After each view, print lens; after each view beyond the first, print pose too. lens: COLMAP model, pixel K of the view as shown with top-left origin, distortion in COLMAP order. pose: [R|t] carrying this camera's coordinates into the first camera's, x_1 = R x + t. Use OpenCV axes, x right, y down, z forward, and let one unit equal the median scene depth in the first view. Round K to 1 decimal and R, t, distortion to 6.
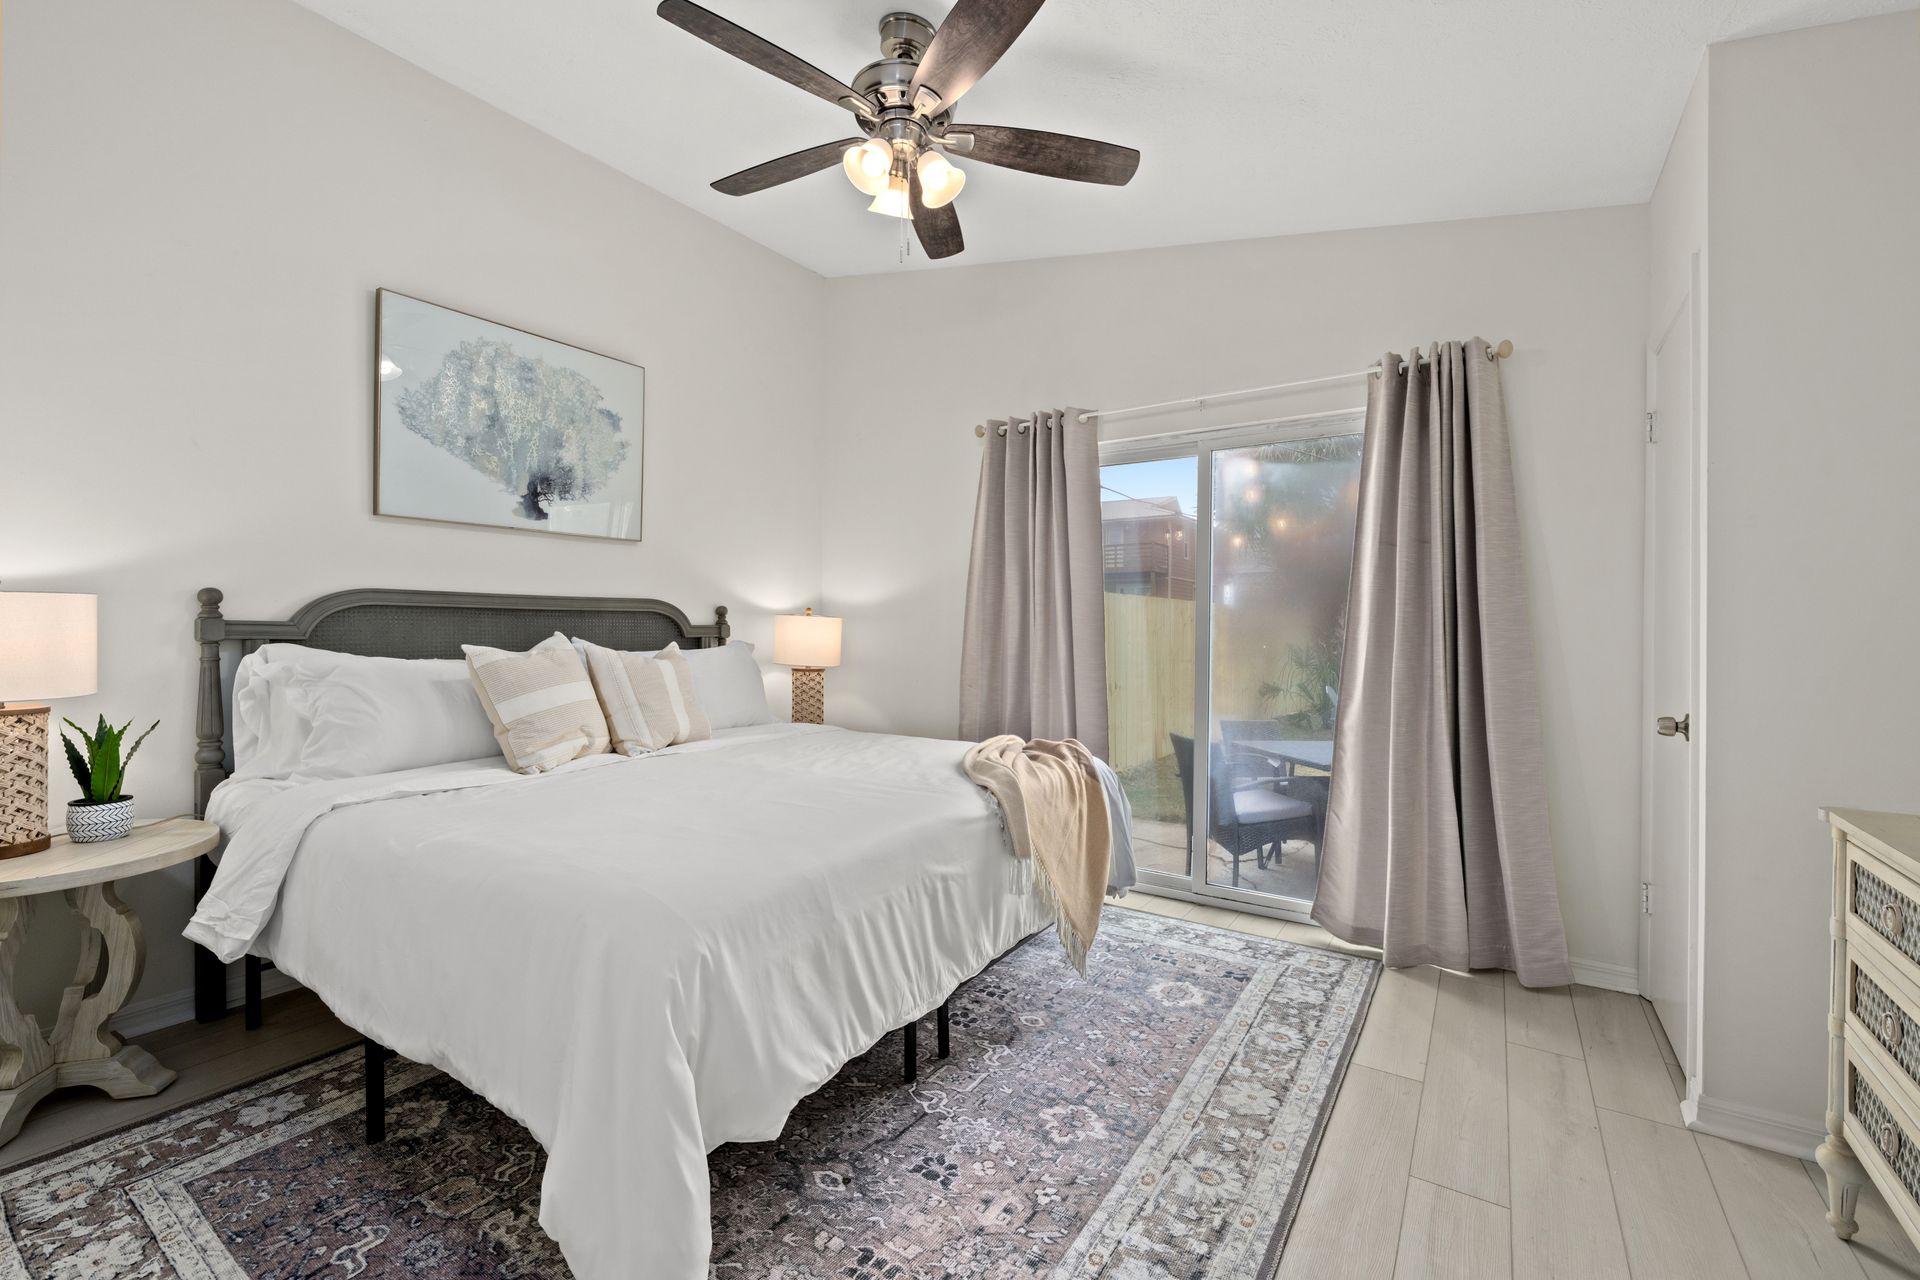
lens RADIAL K [[821.8, 0, 962.9], [0, 821.8, 624.7], [0, 0, 1]] dist [0.001014, -0.000147]
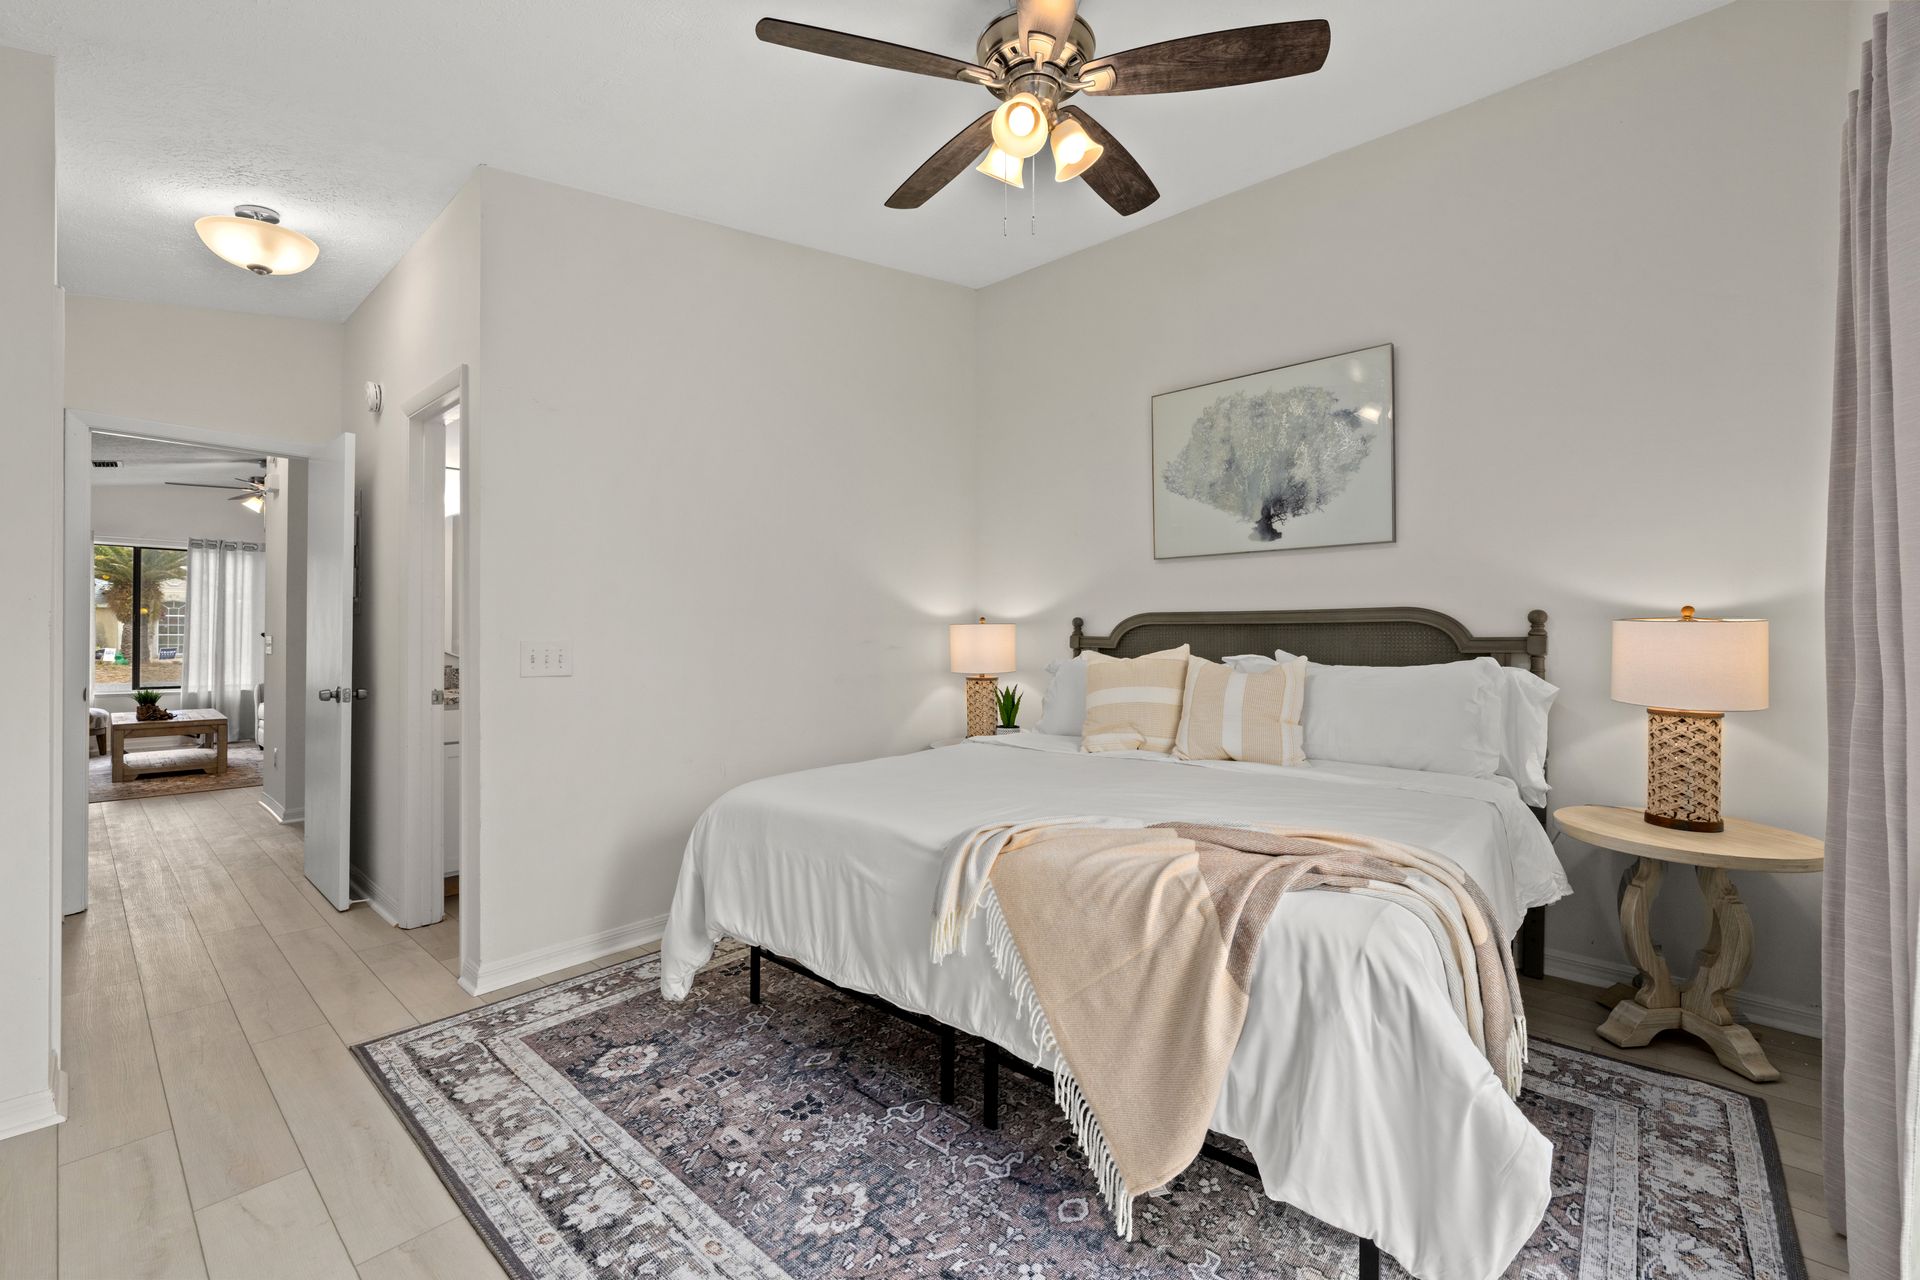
lens RADIAL K [[788.1, 0, 958.1], [0, 788.1, 633.1], [0, 0, 1]] dist [-0.002682, -0.000156]
pose [[-0.142868, -0.013399, -0.989651, 0.591095], [0.001648, 0.999904, -0.013776, 0.007493], [0.989740, -0.003599, -0.142832, 0.783300]]
